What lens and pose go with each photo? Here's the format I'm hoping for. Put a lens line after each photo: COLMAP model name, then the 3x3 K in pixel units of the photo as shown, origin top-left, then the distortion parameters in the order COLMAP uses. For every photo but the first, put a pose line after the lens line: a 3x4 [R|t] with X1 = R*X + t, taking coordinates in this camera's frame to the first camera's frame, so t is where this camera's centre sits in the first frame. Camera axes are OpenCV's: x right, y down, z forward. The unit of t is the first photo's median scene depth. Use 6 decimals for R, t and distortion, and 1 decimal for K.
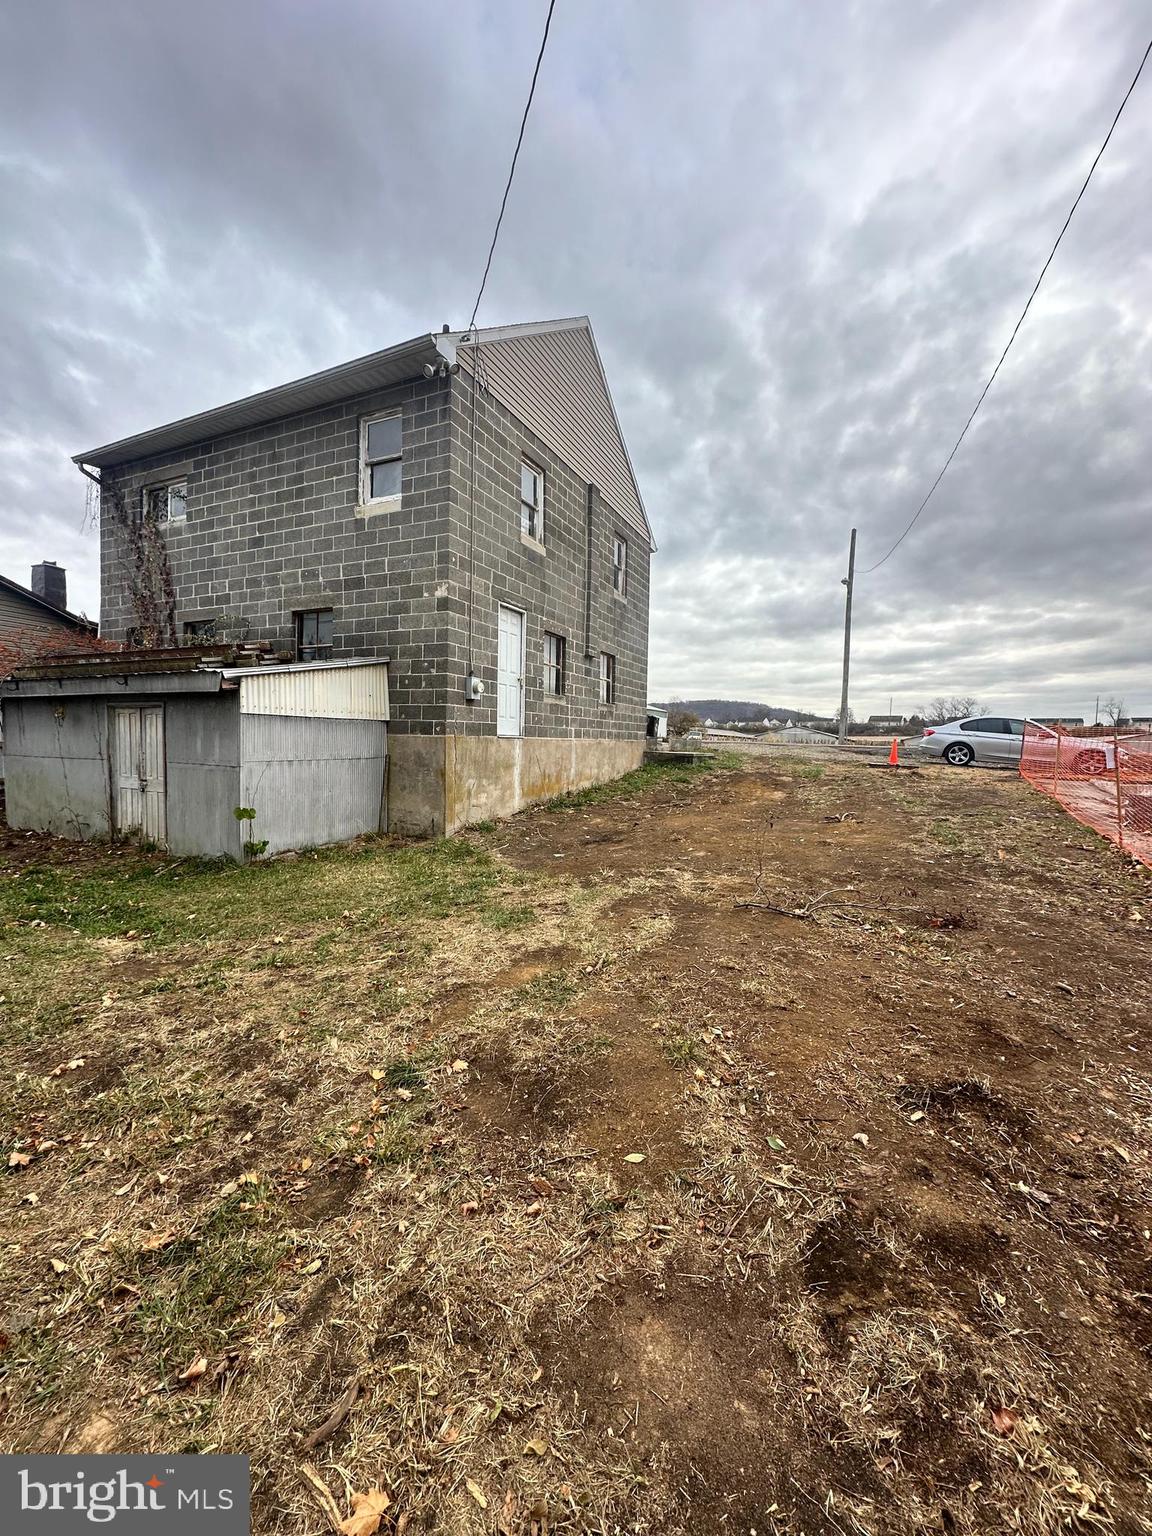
lens RADIAL K [[626.8, 0, 576.1], [0, 626.8, 766.1], [0, 0, 1]] dist [0.014931, -0.000161]
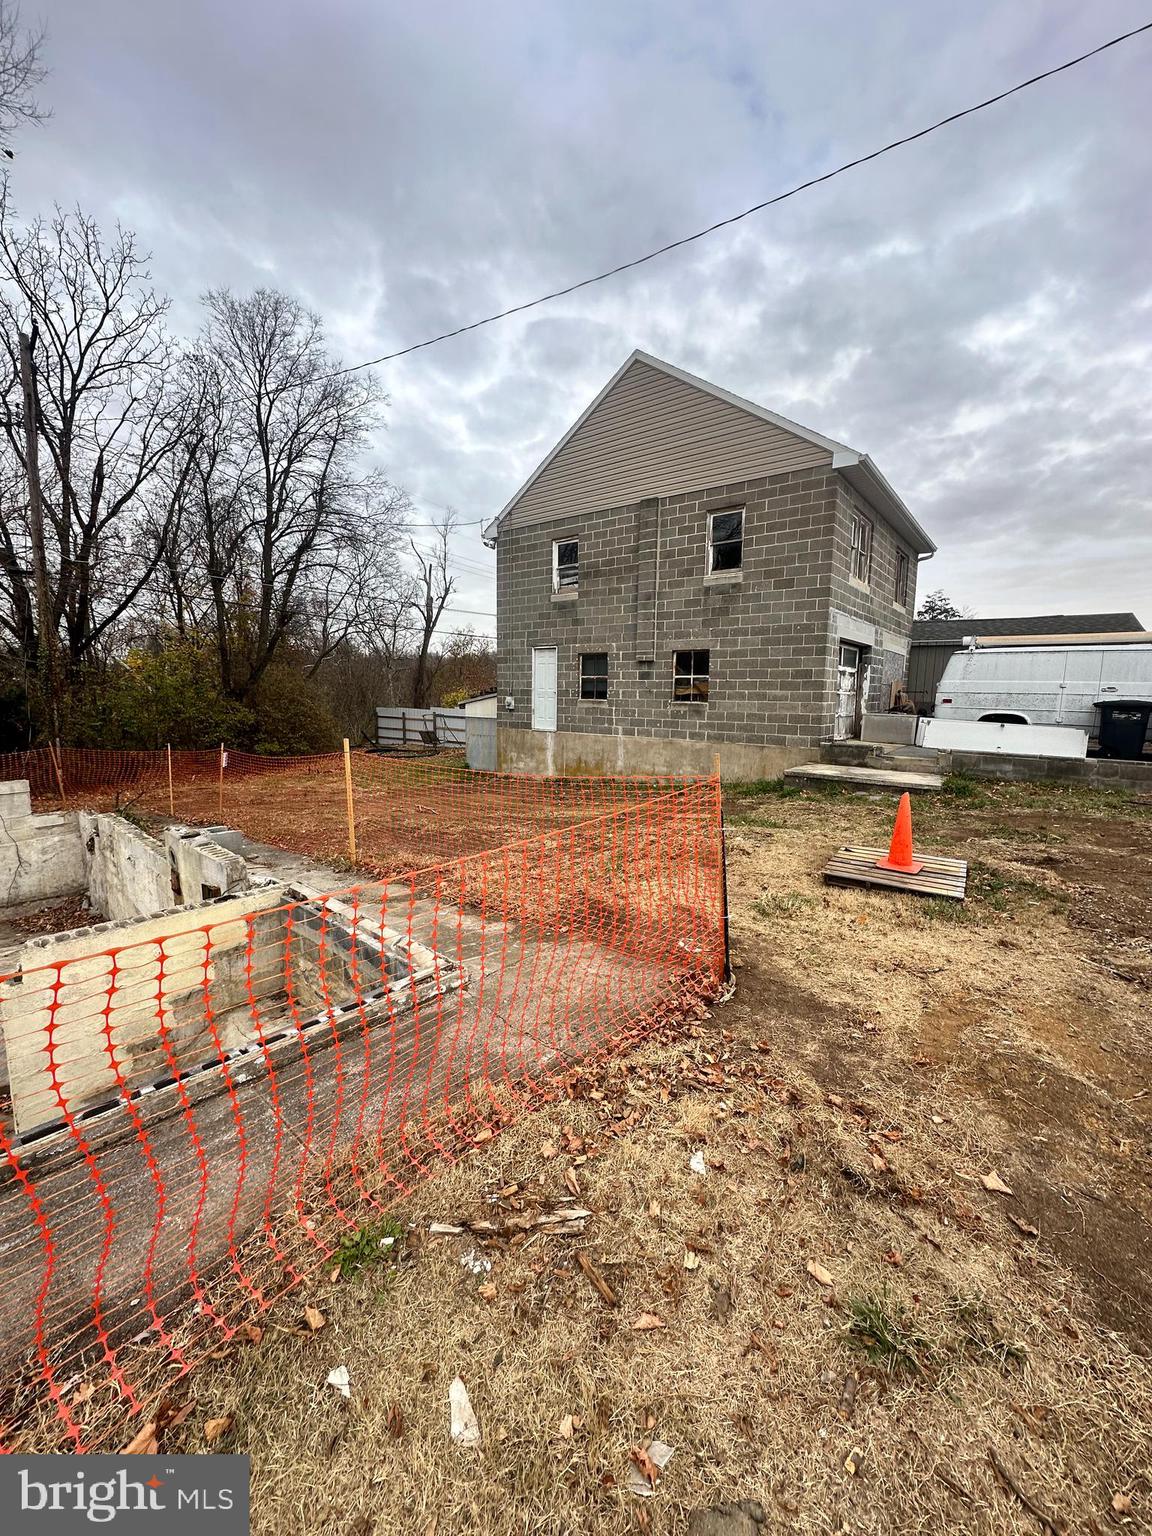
lens RADIAL K [[626.8, 0, 577.8], [0, 626.8, 773.7], [0, 0, 1]] dist [0.014931, -0.000161]
pose [[-0.221599, 0.109438, -0.968977, 1.439711], [-0.053085, 0.990855, 0.124050, -0.141941], [0.973692, 0.078928, -0.213763, 1.456361]]
